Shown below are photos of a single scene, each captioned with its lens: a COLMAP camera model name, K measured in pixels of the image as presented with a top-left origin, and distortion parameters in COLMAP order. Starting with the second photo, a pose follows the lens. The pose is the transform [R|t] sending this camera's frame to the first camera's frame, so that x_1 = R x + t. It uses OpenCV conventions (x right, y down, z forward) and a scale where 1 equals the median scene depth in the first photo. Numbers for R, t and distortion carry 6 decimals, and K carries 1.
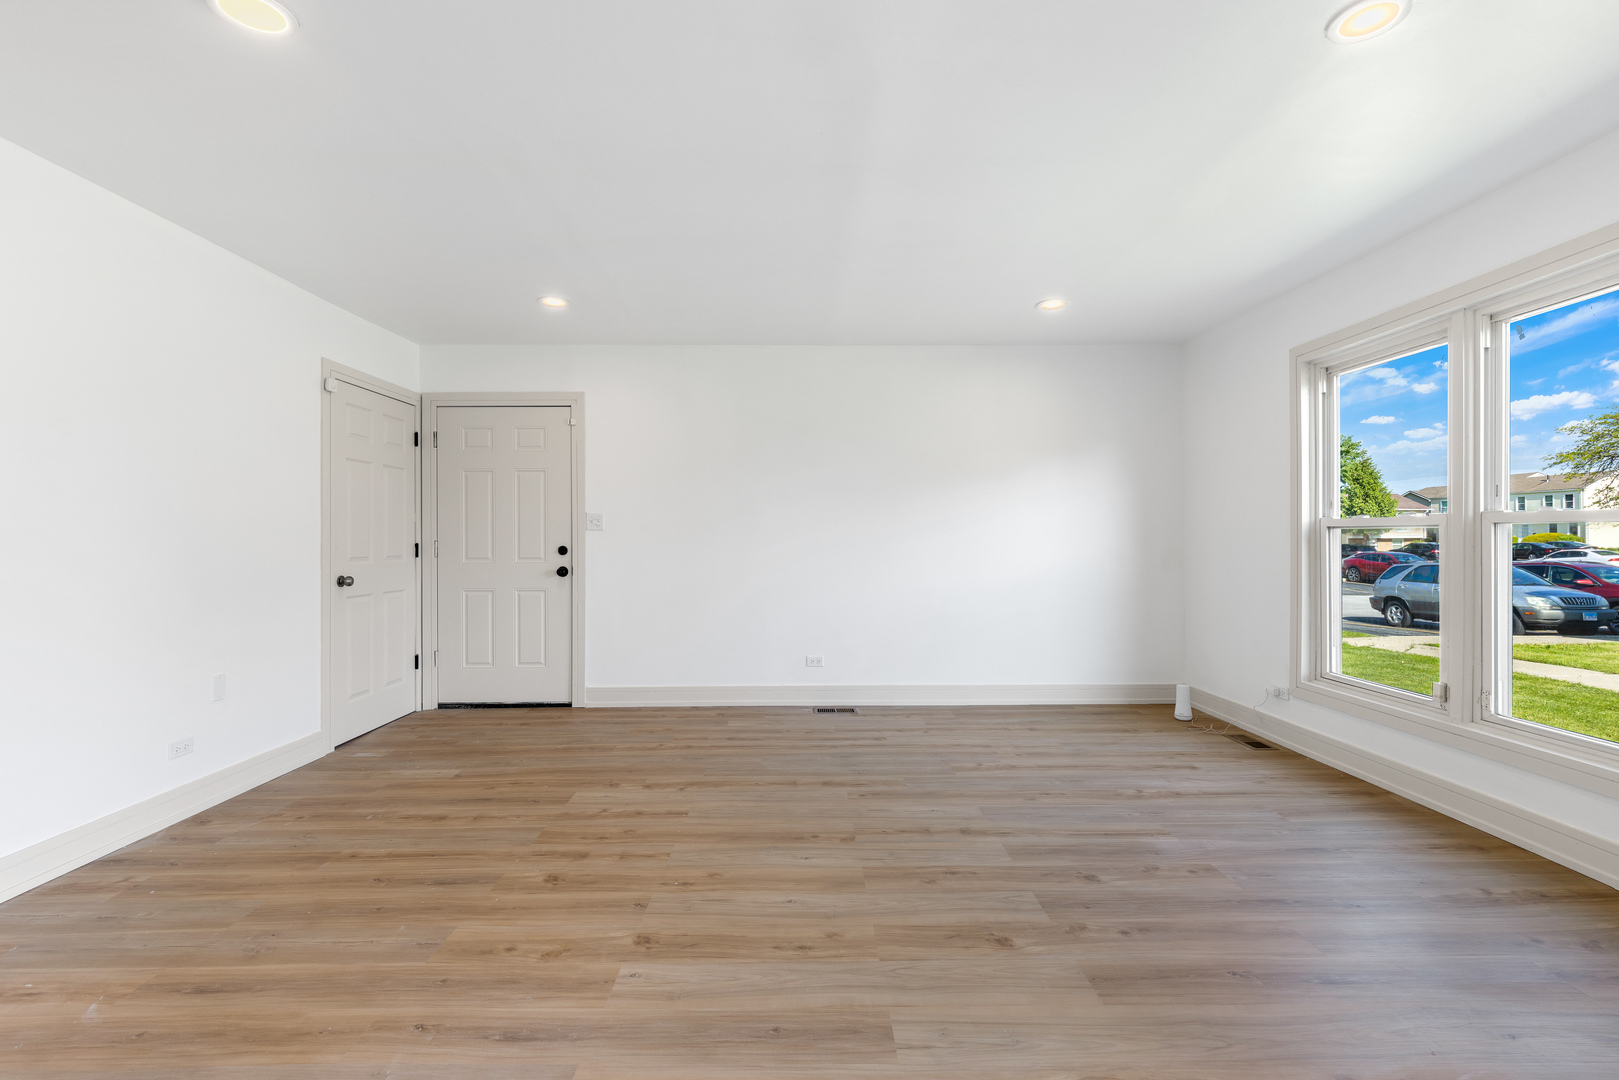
lens RADIAL K [[695.1, 0, 814.4], [0, 695.1, 537.3], [0, 0, 1]] dist [0.027695, -0.025293]
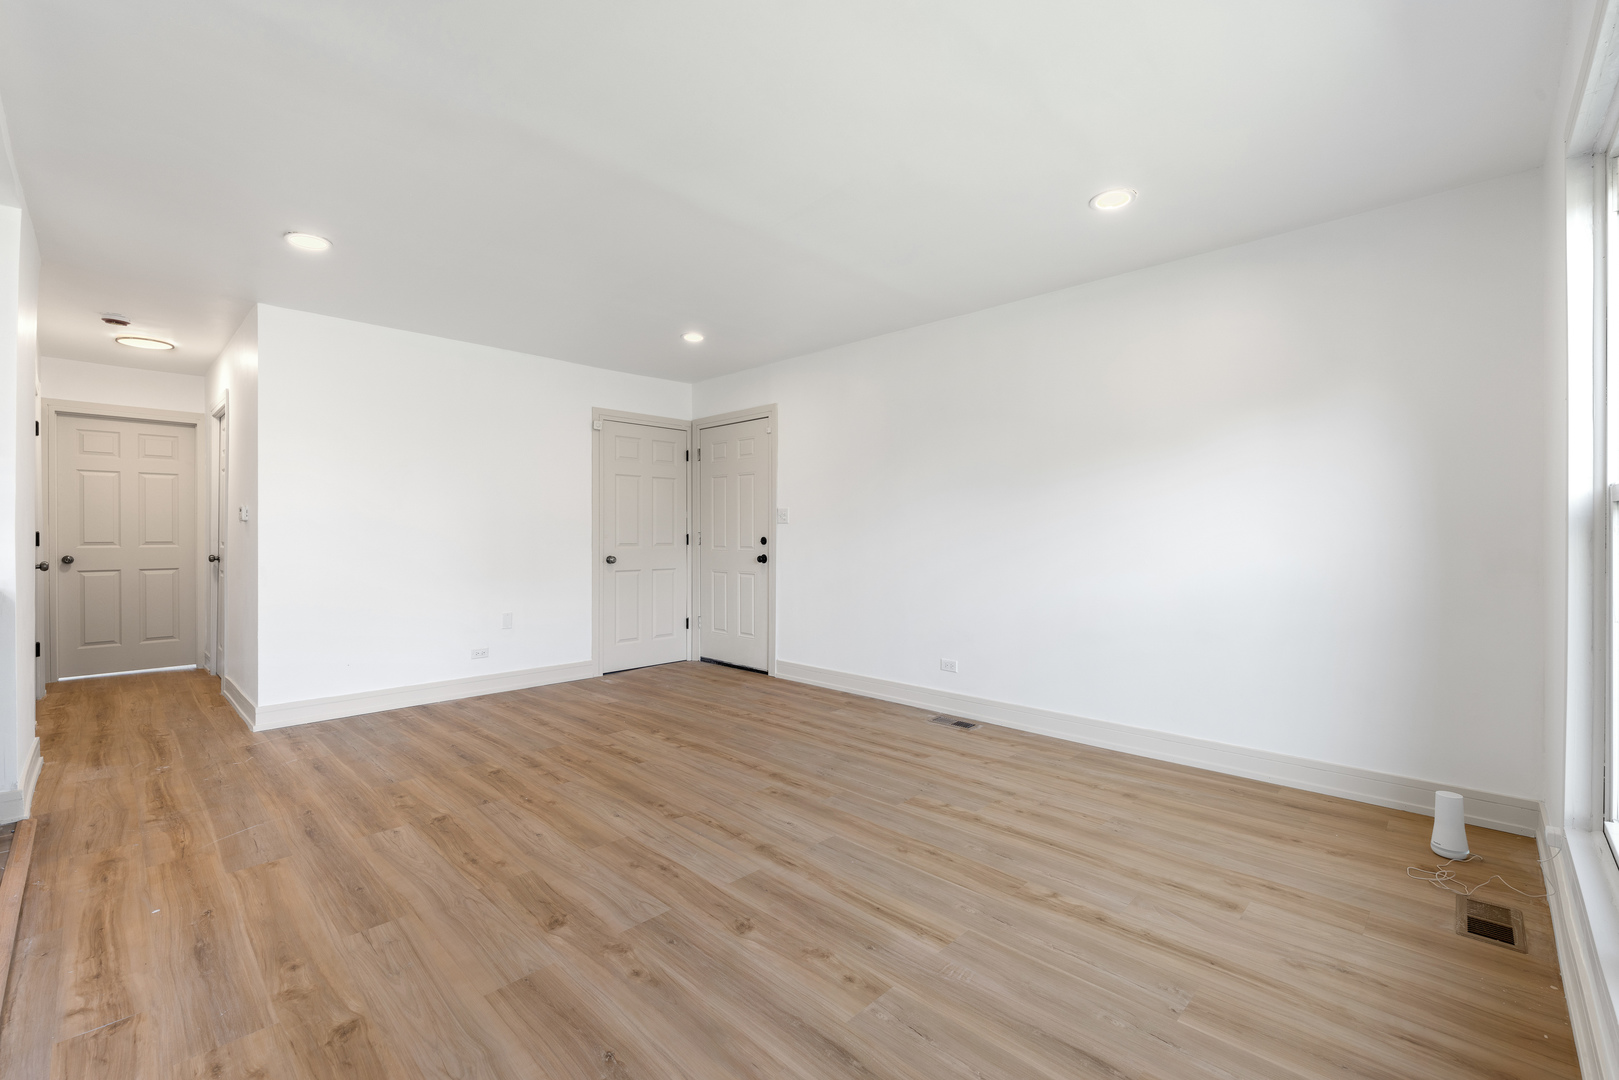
lens RADIAL K [[696.1, 0, 809.5], [0, 696.1, 535.2], [0, 0, 1]] dist [0.015843, -0.011019]
pose [[0.702610, 0.004591, -0.711561, 0.768273], [-0.000665, 0.999983, 0.005795, 0.003872], [0.711575, -0.003598, 0.702601, 0.337518]]
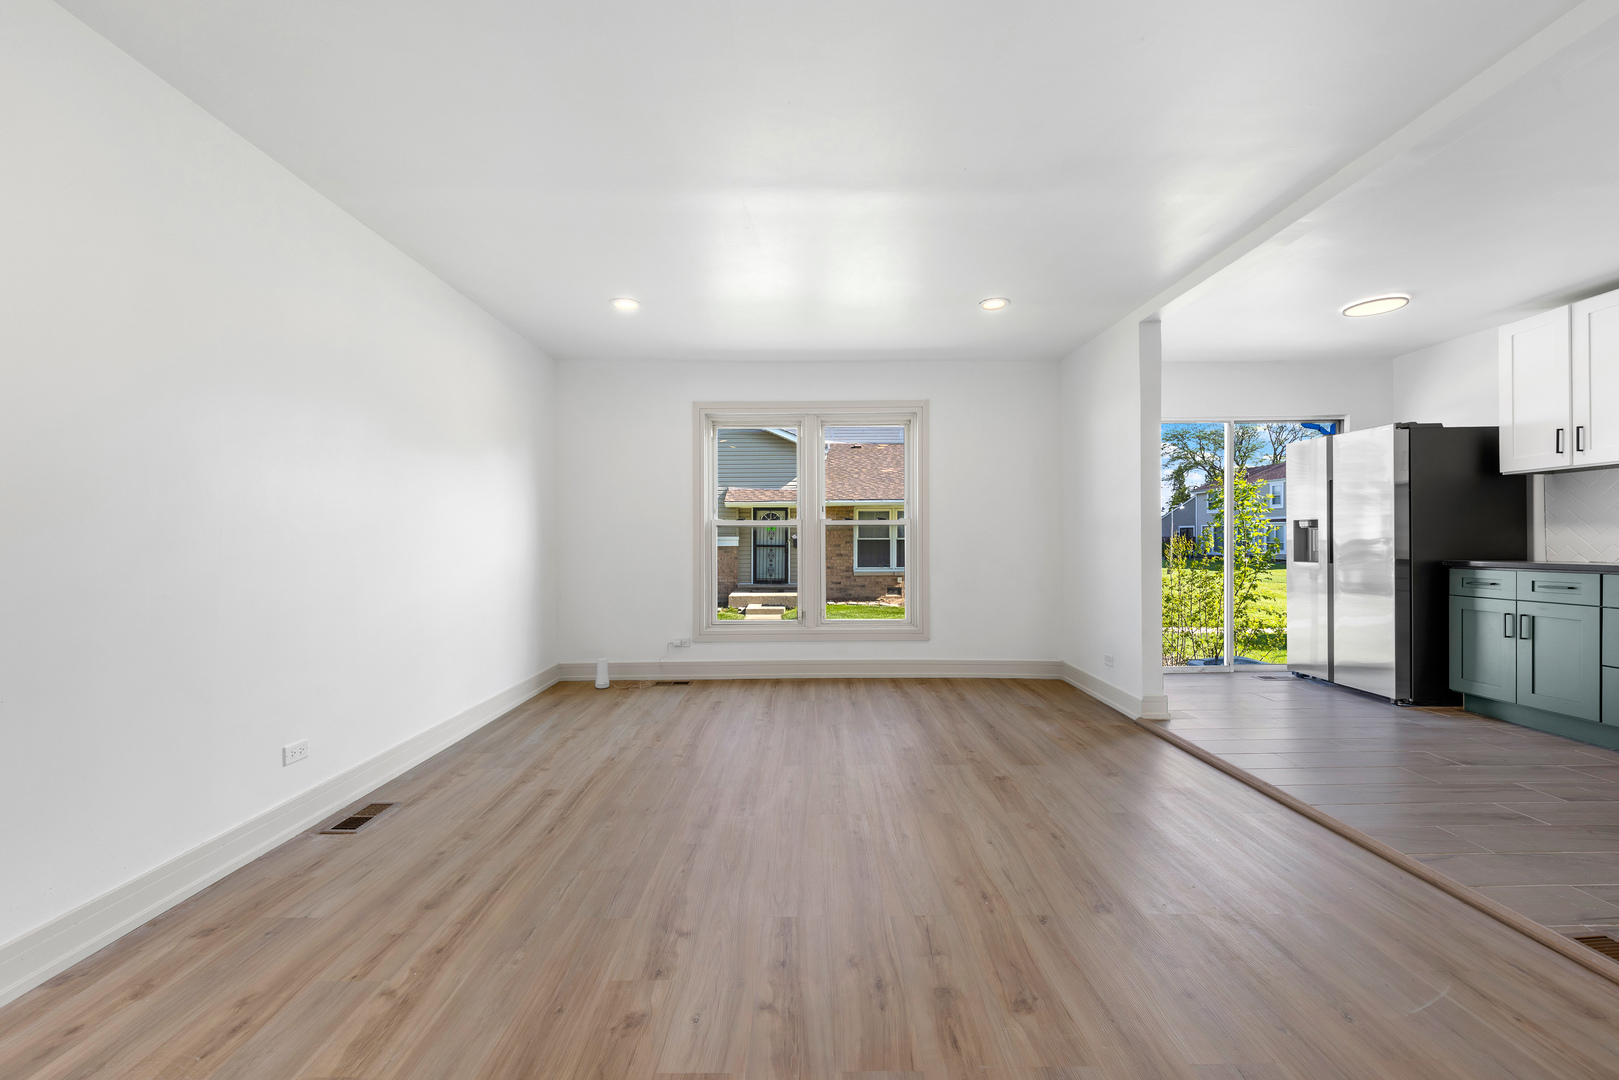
lens RADIAL K [[635.0, 0, 809.5], [0, 635.0, 540.0], [0, 0, 1]] dist [0.011424, -0.007747]
pose [[0.012066, 0.000422, 0.999927, -0.730322], [0.003595, 0.999993, -0.000466, 0.019922], [-0.999921, 0.003600, 0.012065, 0.870745]]
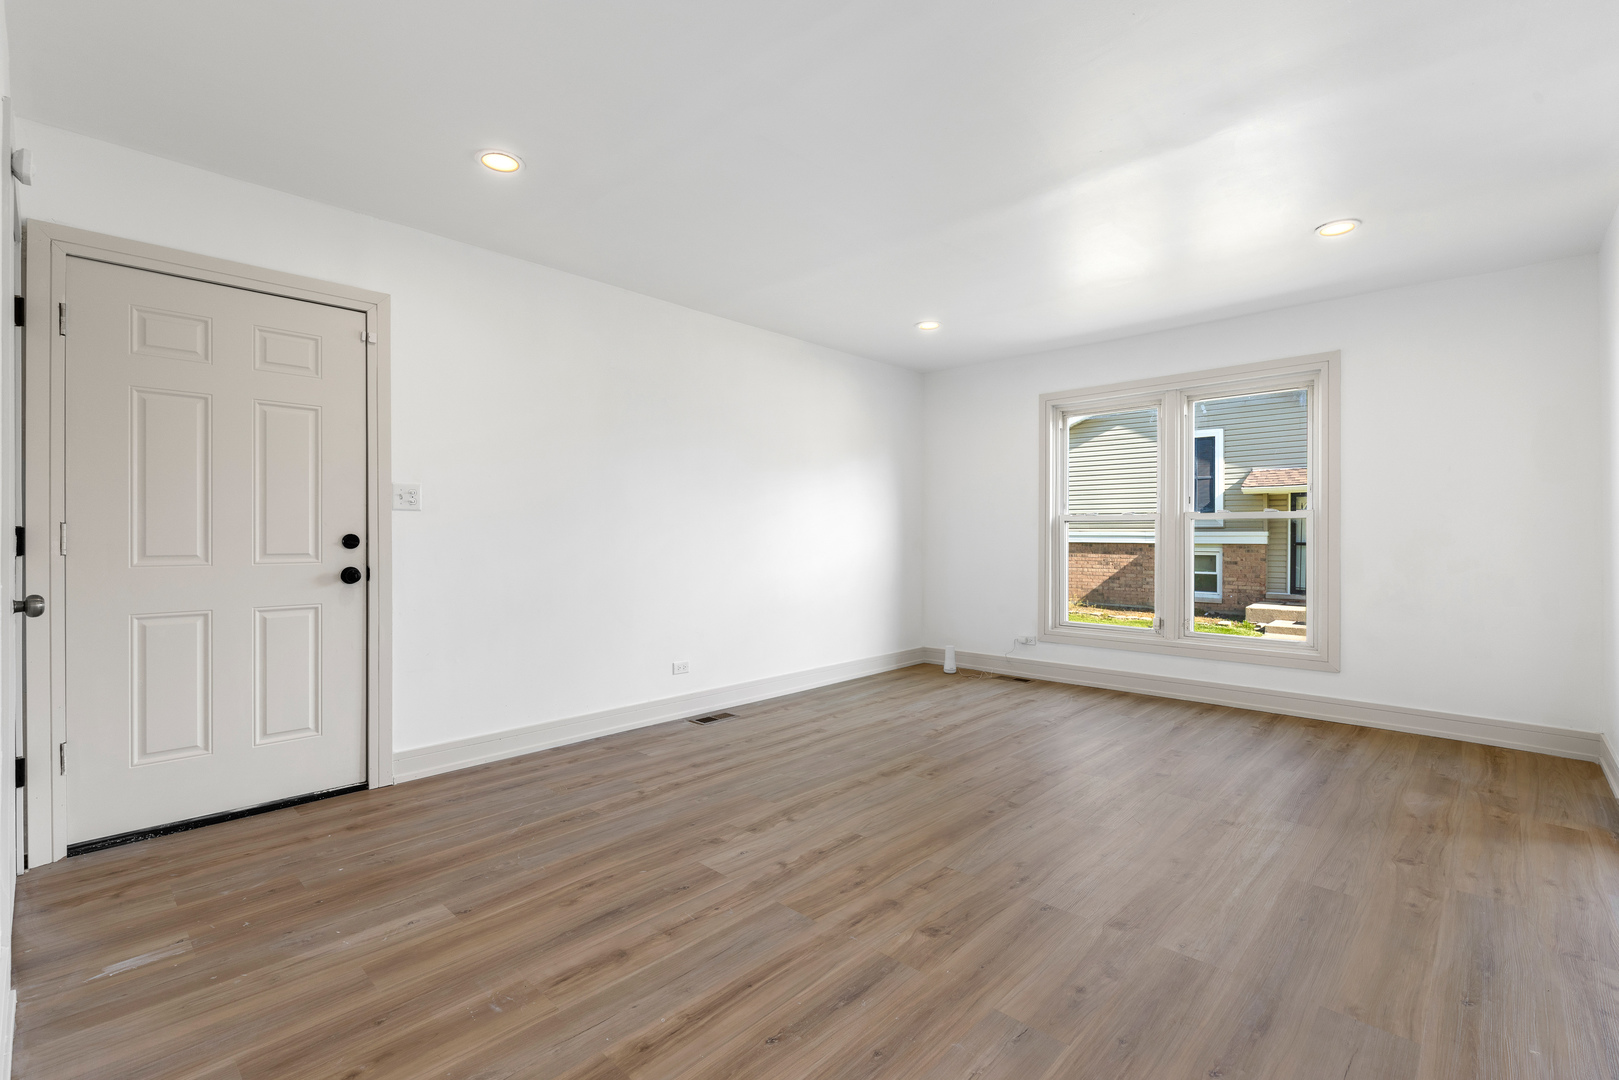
lens RADIAL K [[716.3, 0, 817.5], [0, 716.3, 537.3], [0, 0, 1]] dist [0.012026, -0.008489]
pose [[0.695208, 0.000329, 0.718809, -0.776266], [-0.002585, 0.999995, 0.002043, 0.018978], [-0.718804, -0.003278, 0.695205, 0.372535]]
